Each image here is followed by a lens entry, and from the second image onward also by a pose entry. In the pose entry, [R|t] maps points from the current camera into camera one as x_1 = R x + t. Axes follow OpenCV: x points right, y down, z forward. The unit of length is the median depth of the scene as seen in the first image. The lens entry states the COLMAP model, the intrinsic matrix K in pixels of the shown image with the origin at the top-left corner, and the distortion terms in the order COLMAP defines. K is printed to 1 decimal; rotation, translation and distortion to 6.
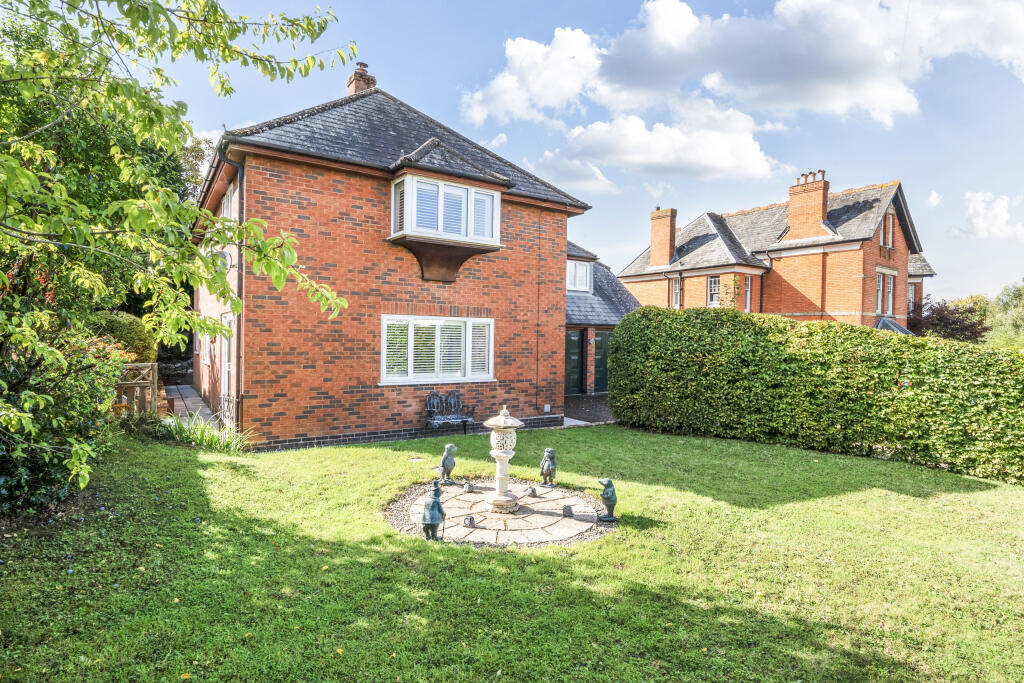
lens RADIAL K [[534.8, 0, 505.5], [0, 534.8, 339.6], [0, 0, 1]] dist [0.000852, -0.001942]
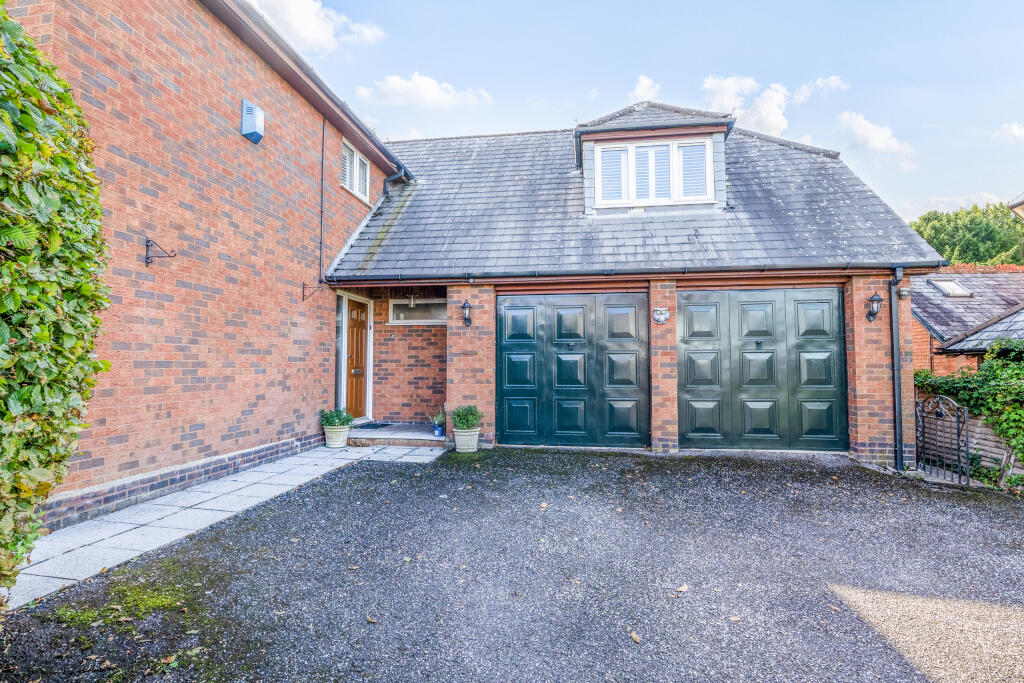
lens RADIAL K [[534.8, 0, 505.5], [0, 534.8, 339.6], [0, 0, 1]] dist [0.000852, -0.001942]
pose [[0.734380, -0.051717, -0.676765, 0.532577], [0.004700, 0.997456, -0.071123, 0.076573], [0.678722, 0.049051, 0.732755, 0.996279]]
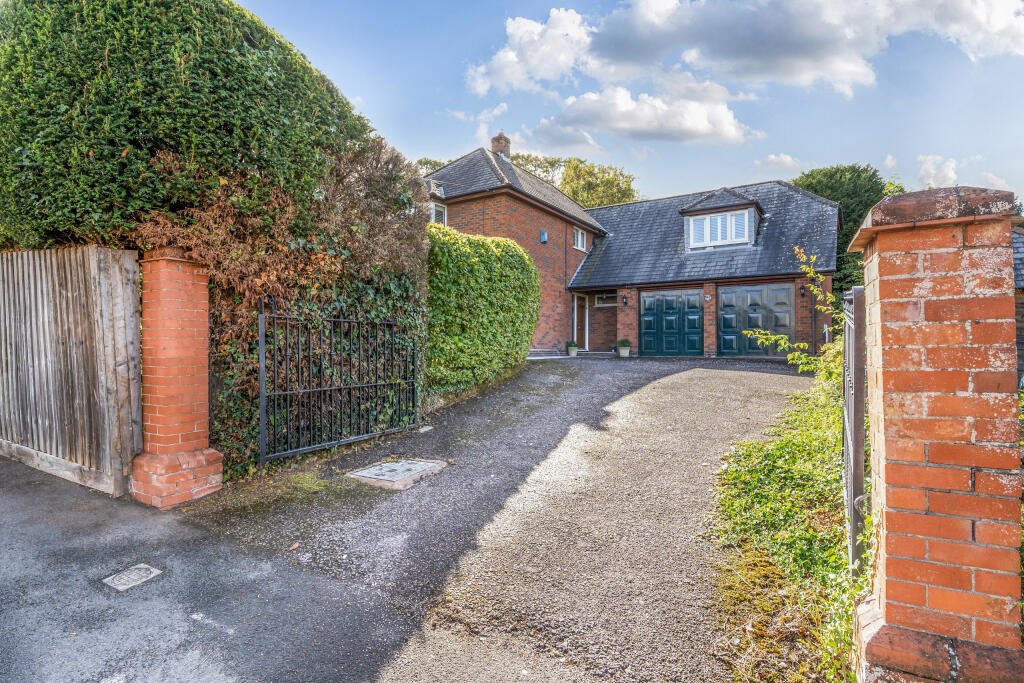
lens RADIAL K [[534.8, 0, 505.5], [0, 534.8, 339.6], [0, 0, 1]] dist [0.000852, -0.001942]
pose [[0.389269, -0.038028, -0.920339, 1.346117], [-0.010186, 0.998909, -0.045583, 0.186051], [0.921068, 0.027119, 0.388457, 0.522525]]
